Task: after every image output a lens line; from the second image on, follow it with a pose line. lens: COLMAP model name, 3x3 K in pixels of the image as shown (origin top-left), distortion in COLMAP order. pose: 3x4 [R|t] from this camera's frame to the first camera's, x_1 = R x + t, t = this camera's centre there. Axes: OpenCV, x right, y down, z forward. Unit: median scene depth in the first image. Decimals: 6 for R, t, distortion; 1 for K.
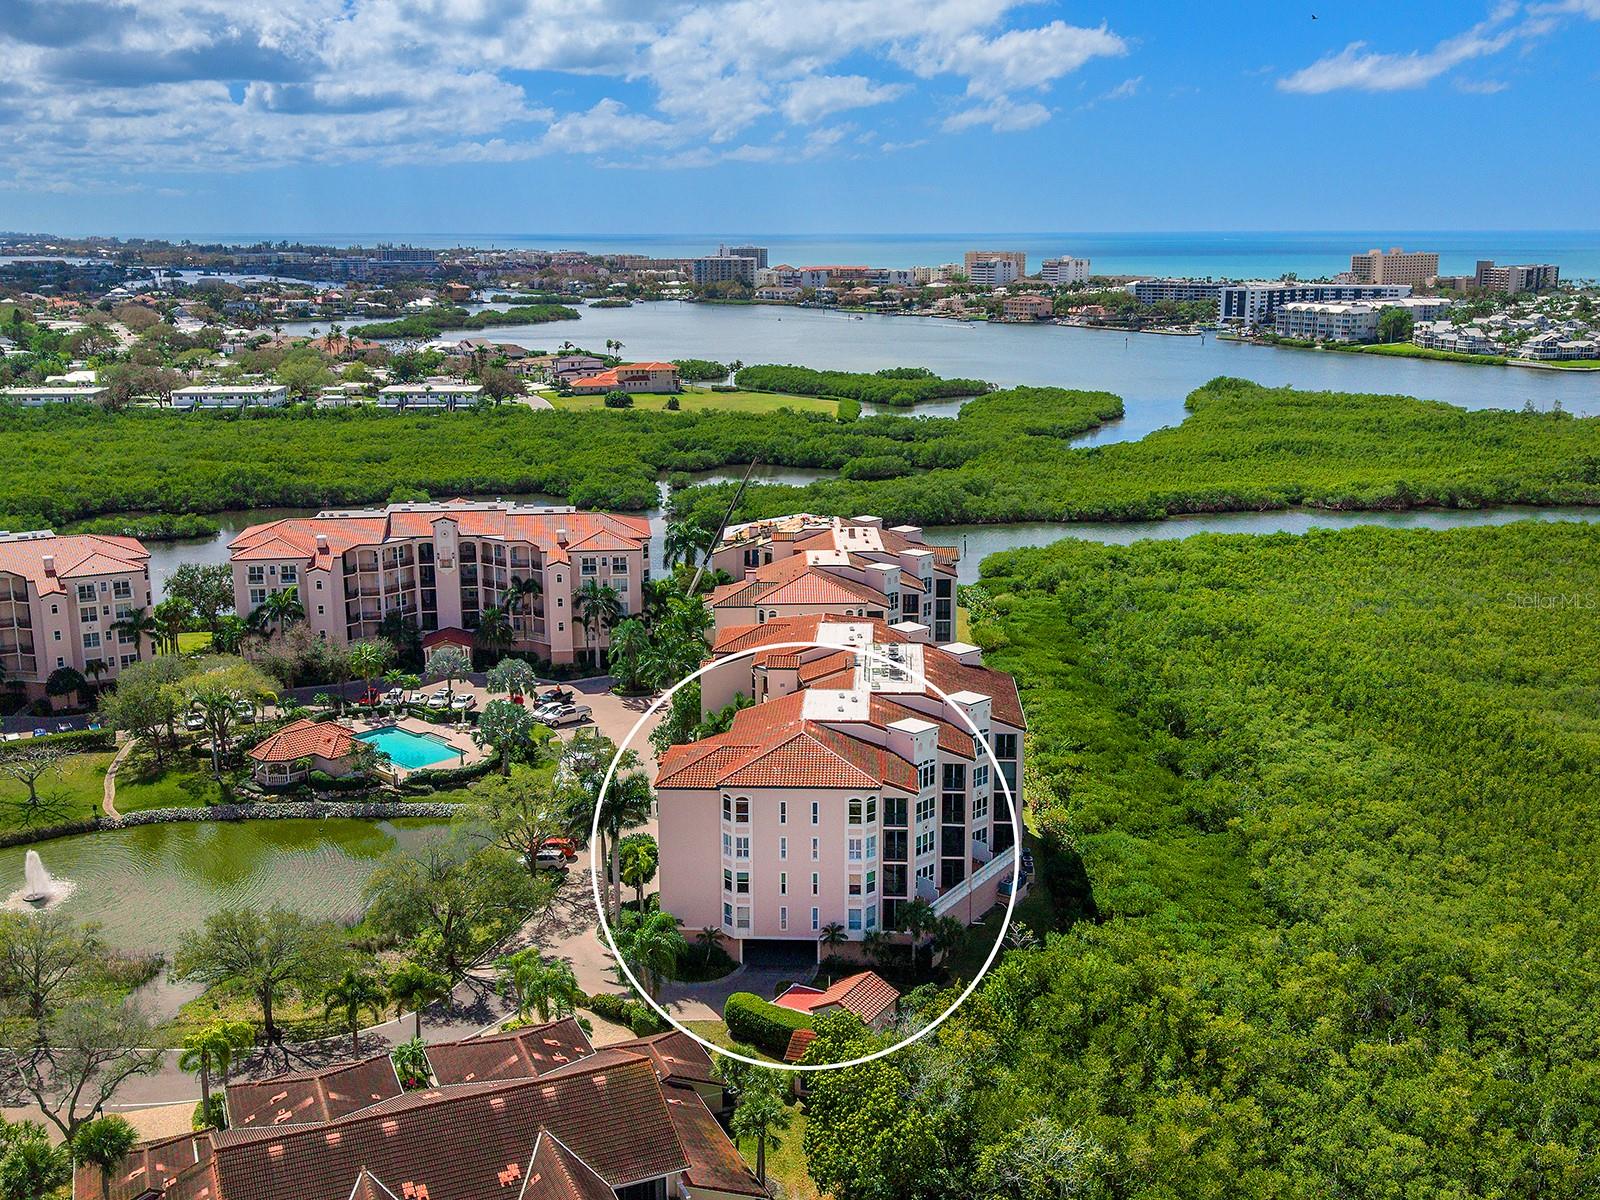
lens RADIAL K [[1580.0, 0, 800.0], [0, 1580.0, 600.0], [0, 0, 1]] dist [0.188374, -0.469354]
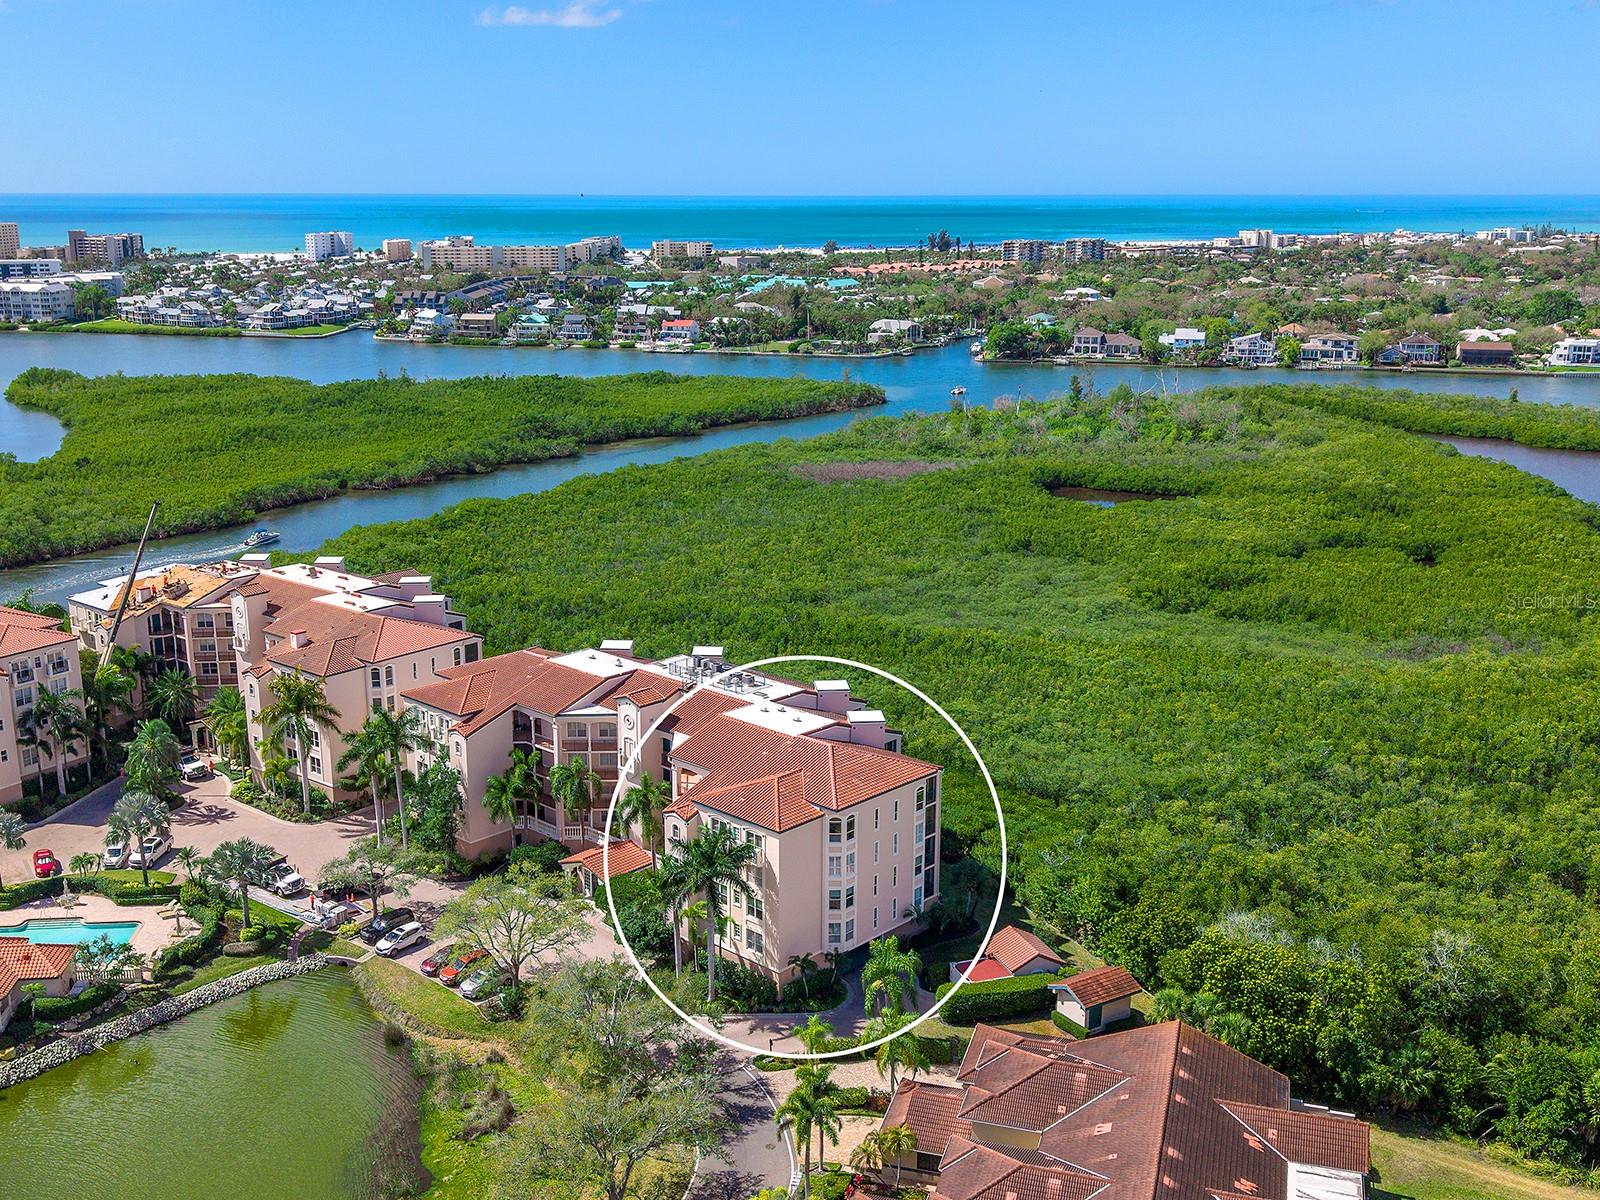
lens RADIAL K [[1580.0, 0, 800.0], [0, 1580.0, 600.0], [0, 0, 1]] dist [0.188374, -0.469354]
pose [[0.663428, -0.182016, 0.725764, -0.205487], [0.167360, 0.981484, 0.093163, -0.030210], [-0.729283, 0.059656, 0.681607, 0.081898]]
